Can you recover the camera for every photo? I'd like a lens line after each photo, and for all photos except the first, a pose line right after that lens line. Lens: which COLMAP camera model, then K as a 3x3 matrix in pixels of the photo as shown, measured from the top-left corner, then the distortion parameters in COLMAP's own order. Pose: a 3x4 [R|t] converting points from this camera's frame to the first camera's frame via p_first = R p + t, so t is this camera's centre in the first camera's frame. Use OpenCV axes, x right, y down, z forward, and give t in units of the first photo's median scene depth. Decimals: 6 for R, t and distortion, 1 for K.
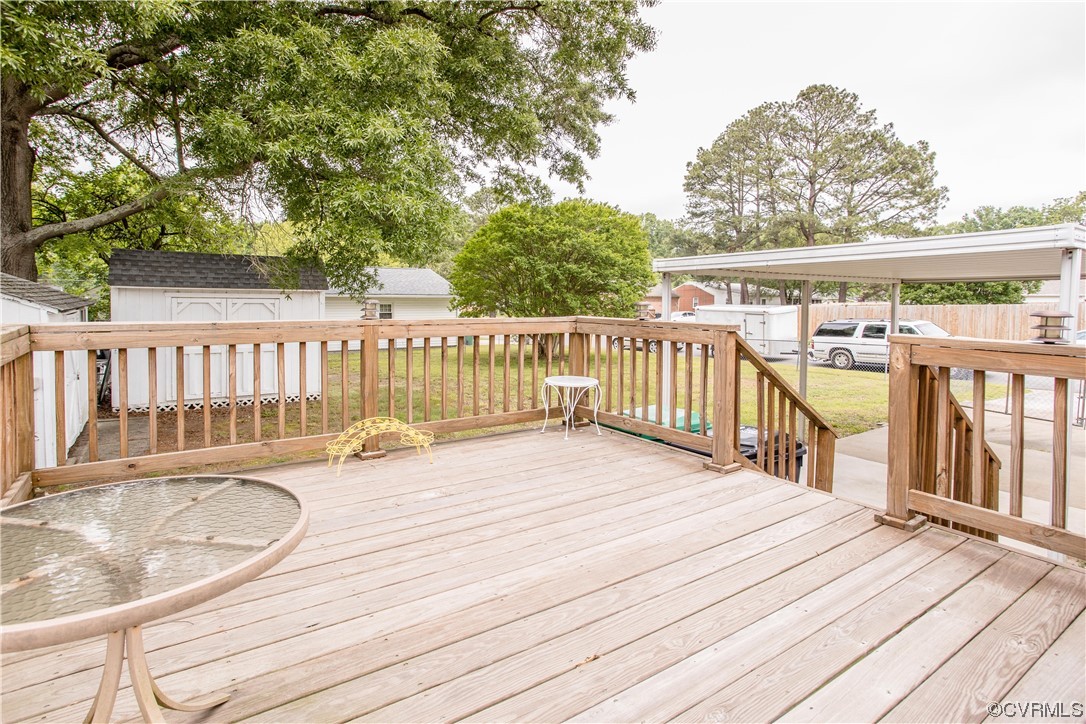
lens RADIAL K [[549.1, 0, 537.1], [0, 549.1, 344.5], [0, 0, 1]] dist [-0.043104, 0.037279]
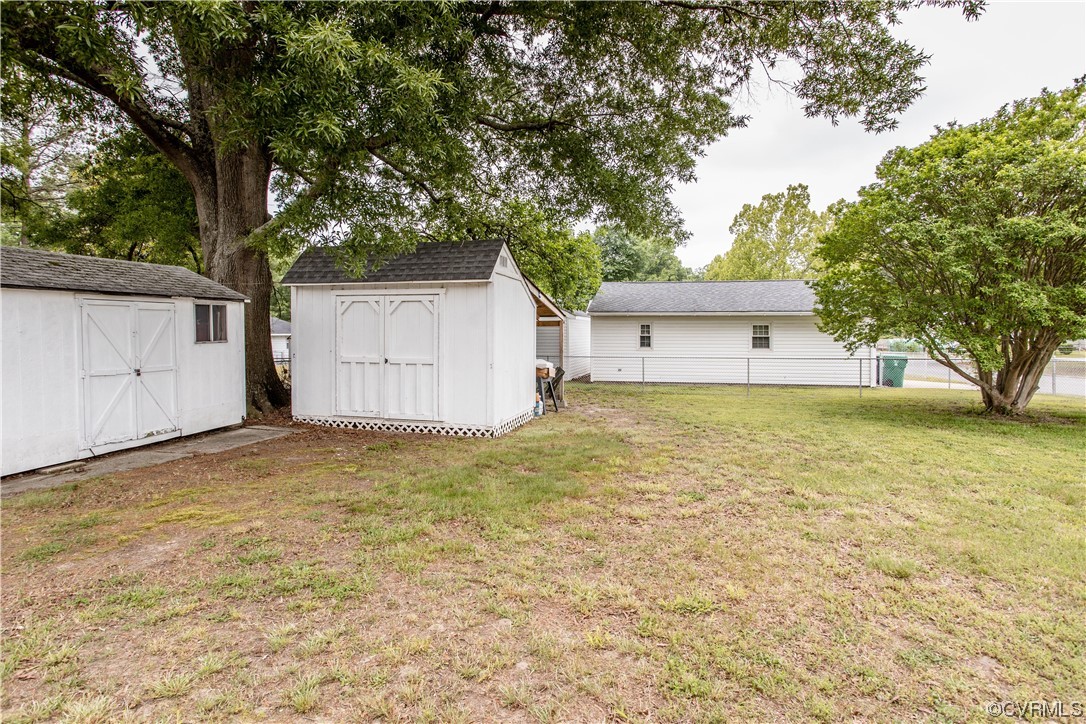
lens RADIAL K [[549.1, 0, 537.1], [0, 549.1, 344.5], [0, 0, 1]] dist [-0.043104, 0.037279]
pose [[0.686027, 0.000007, -0.727576, 0.169845], [-0.066163, 0.995857, -0.062375, 0.023204], [0.724562, 0.090929, 0.683185, 0.592590]]
